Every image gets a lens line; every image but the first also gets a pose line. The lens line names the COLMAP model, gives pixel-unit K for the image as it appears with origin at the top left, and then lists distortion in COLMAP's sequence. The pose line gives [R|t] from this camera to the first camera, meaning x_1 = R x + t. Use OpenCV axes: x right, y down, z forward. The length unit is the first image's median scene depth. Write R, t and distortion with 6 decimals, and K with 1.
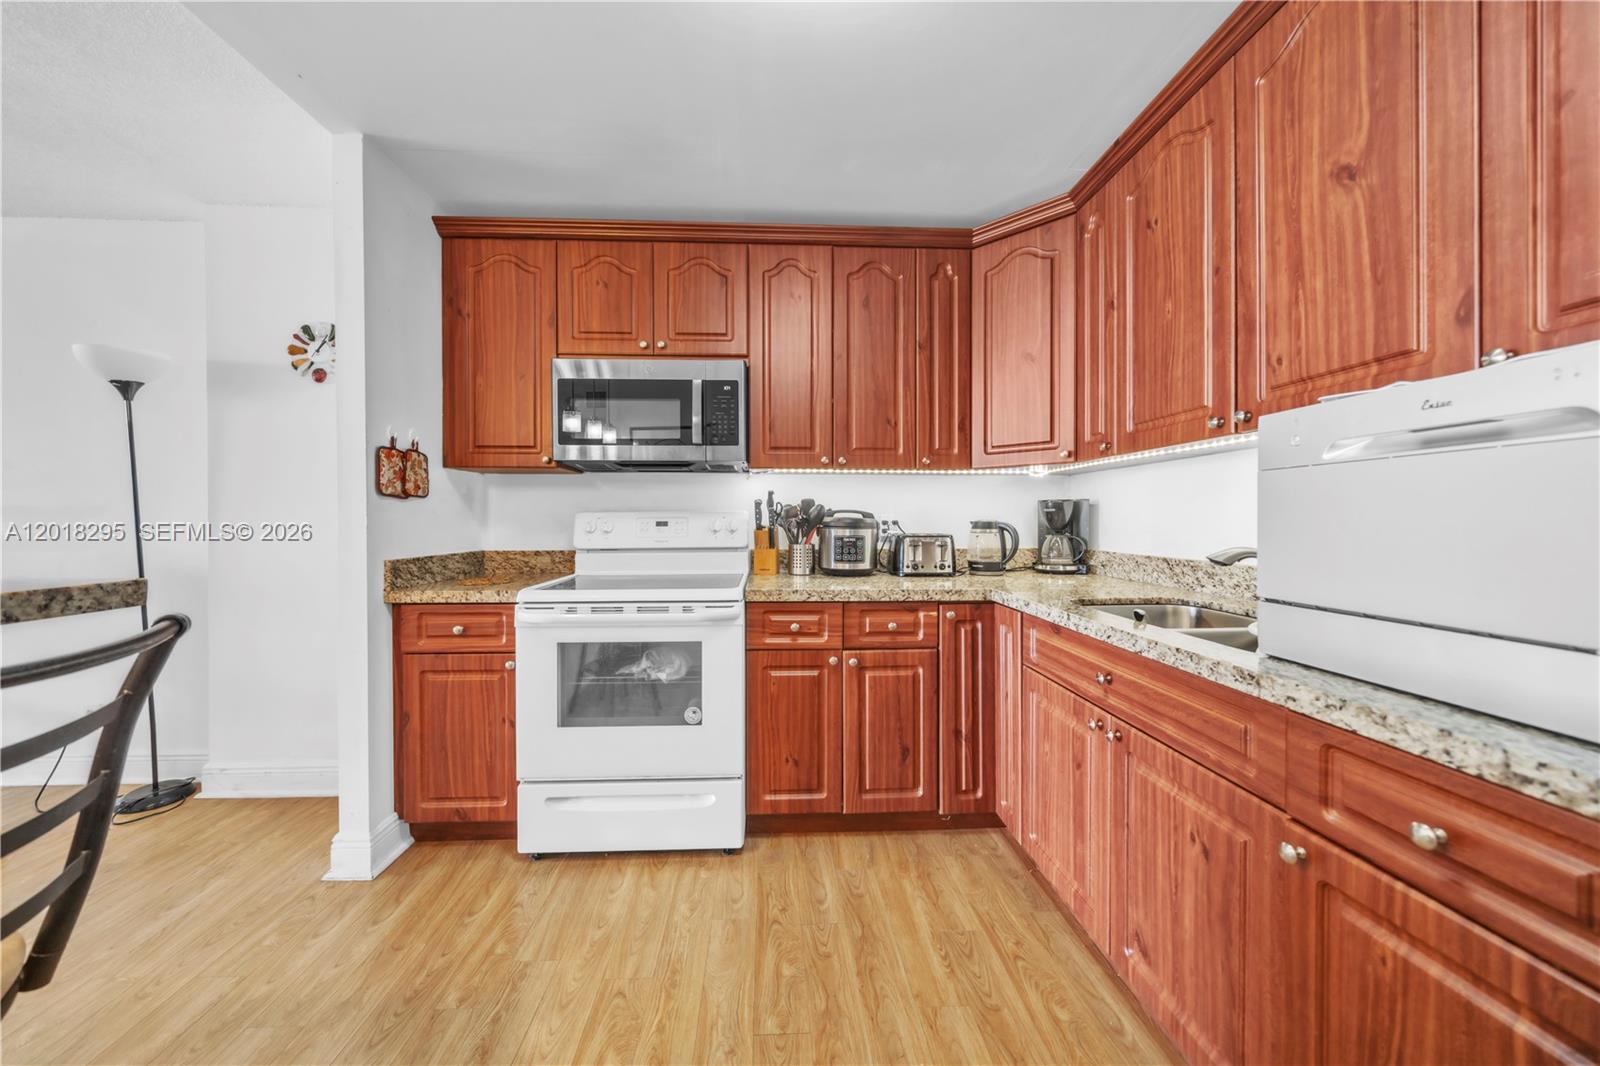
lens RADIAL K [[590.4, 0, 800.0], [0, 590.4, 498.5], [0, 0, 1]] dist [-0.000289, -0.000013]
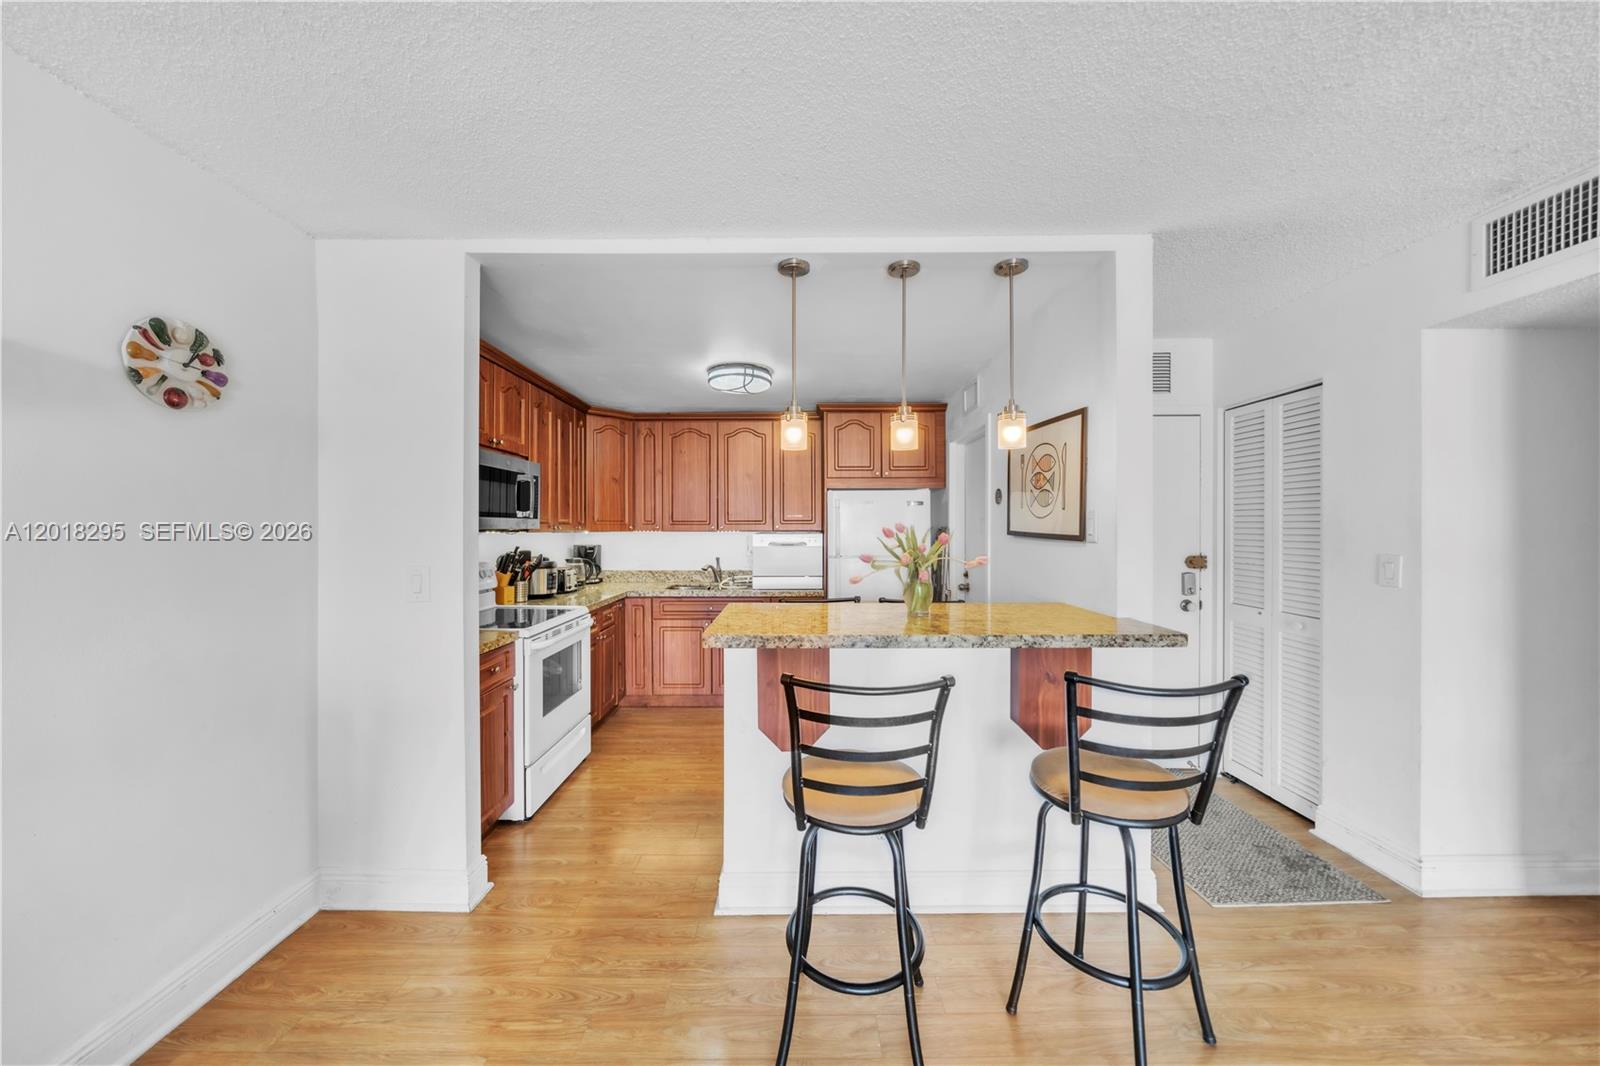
lens RADIAL K [[547.4, 0, 800.0], [0, 547.4, 533.0], [0, 0, 1]] dist [-0.000259, -0.000017]
pose [[0.032819, -0.011252, 0.999398, -1.428470], [0.034840, 0.999342, 0.010107, -0.034426], [-0.998854, 0.034487, 0.033189, 0.265798]]
